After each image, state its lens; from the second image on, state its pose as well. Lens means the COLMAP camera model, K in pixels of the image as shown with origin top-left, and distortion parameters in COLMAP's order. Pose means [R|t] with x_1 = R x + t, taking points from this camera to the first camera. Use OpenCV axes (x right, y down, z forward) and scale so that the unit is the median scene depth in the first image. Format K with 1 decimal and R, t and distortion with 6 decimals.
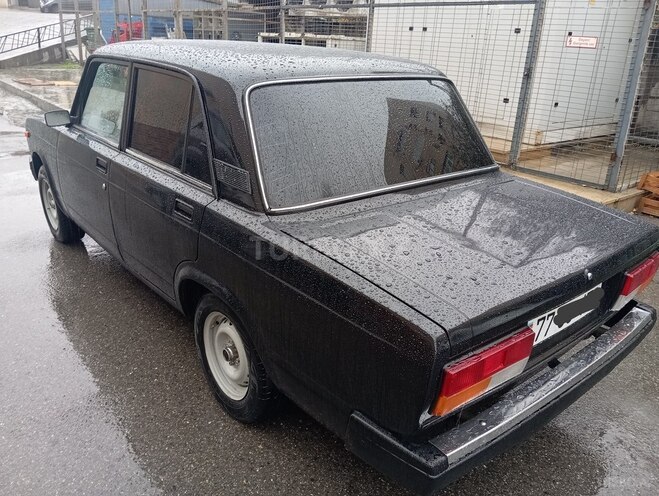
lens RADIAL K [[537.2, 0, 329.5], [0, 537.2, 248.0], [0, 0, 1]] dist [0.067427, -0.134903]
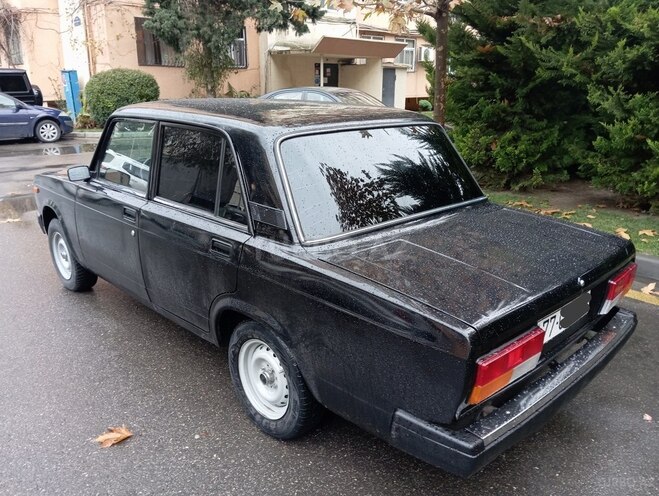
lens RADIAL K [[537.2, 0, 329.5], [0, 537.2, 248.0], [0, 0, 1]] dist [0.067427, -0.134903]
pose [[0.996990, -0.052730, 0.056845, -0.114396], [0.056983, 0.995478, -0.076000, 0.028550], [-0.052581, 0.079011, 0.995486, -0.135535]]
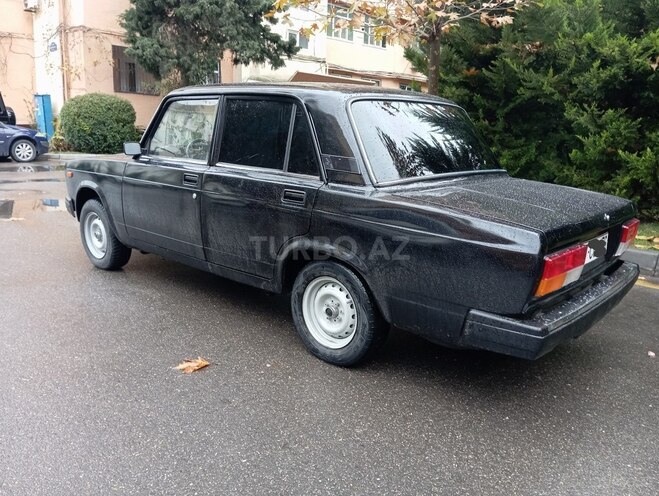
lens RADIAL K [[537.2, 0, 329.5], [0, 537.2, 248.0], [0, 0, 1]] dist [0.067427, -0.134903]
pose [[0.989568, -0.035789, 0.139550, -0.388593], [0.056057, 0.987969, -0.144134, 0.252263], [-0.132712, 0.150453, 0.979669, -0.257536]]
